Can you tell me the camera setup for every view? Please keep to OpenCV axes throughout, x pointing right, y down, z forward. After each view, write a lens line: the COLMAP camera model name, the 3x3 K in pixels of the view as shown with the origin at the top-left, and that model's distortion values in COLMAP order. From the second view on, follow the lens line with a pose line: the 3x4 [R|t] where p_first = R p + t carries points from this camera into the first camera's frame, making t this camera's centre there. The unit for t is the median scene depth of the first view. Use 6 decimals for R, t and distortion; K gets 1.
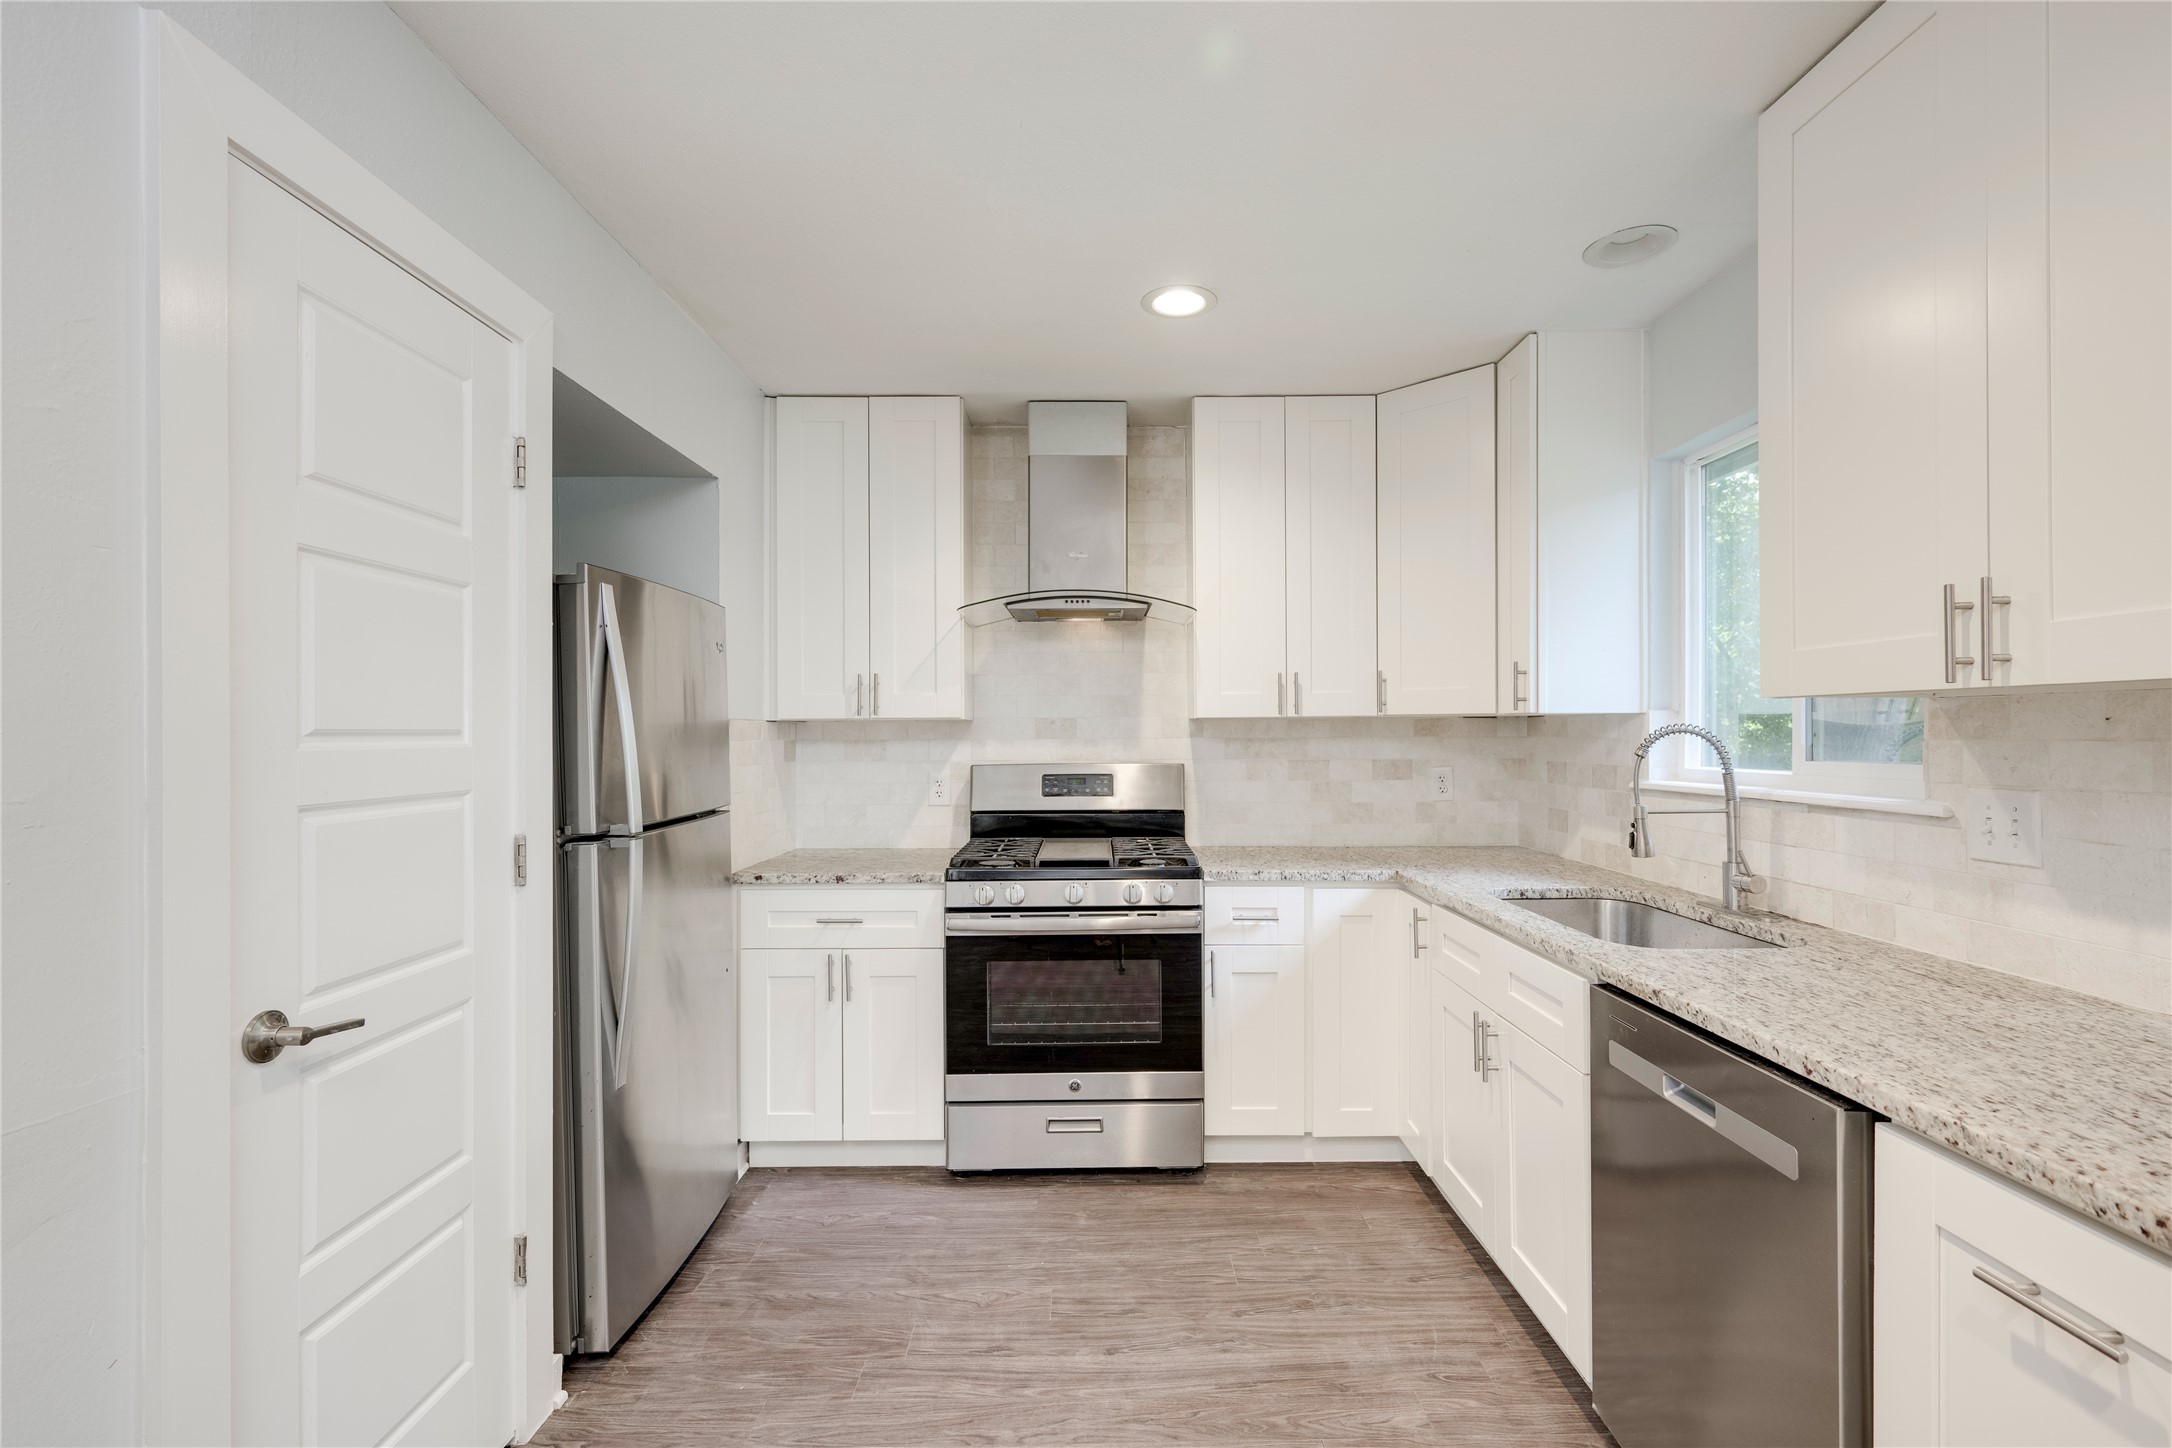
lens RADIAL K [[969.6, 0, 1111.4], [0, 969.6, 731.7], [0, 0, 1]] dist [-0.001952, 0.000599]
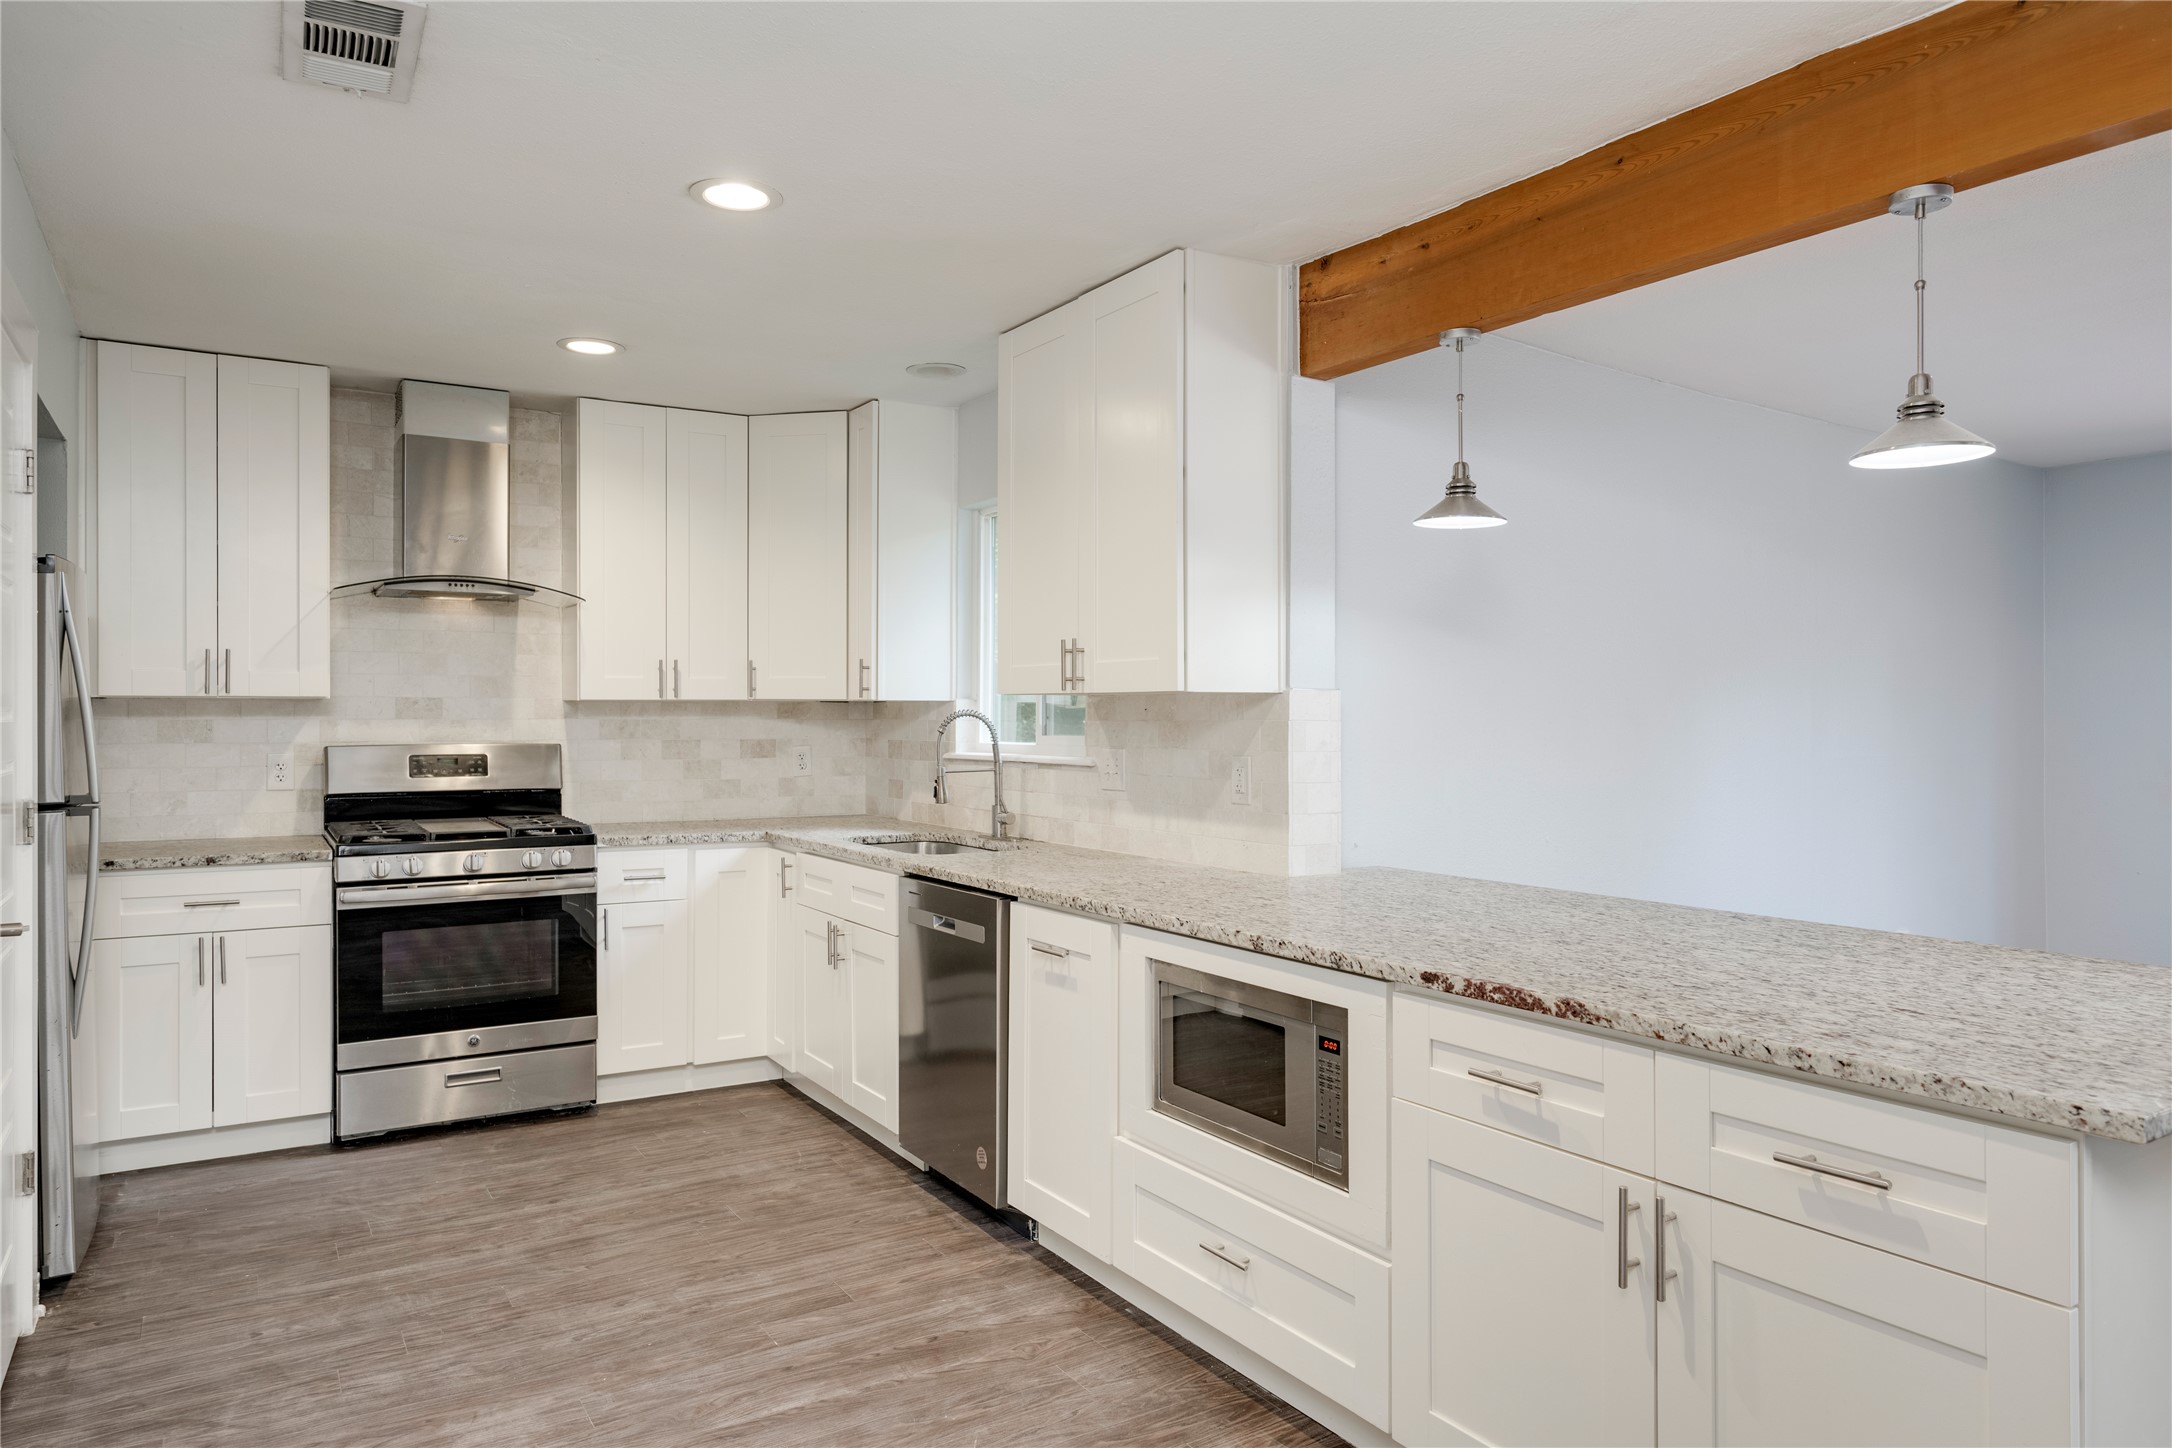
lens RADIAL K [[1363.5, 0, 1092.9], [0, 1363.5, 718.3], [0, 0, 1]] dist [-0.009753, 0.005981]
pose [[0.853144, 0.004868, 0.521653, -0.250766], [-0.006361, 0.999979, 0.001071, 0.001120], [-0.521637, -0.004232, 0.853157, -0.671963]]
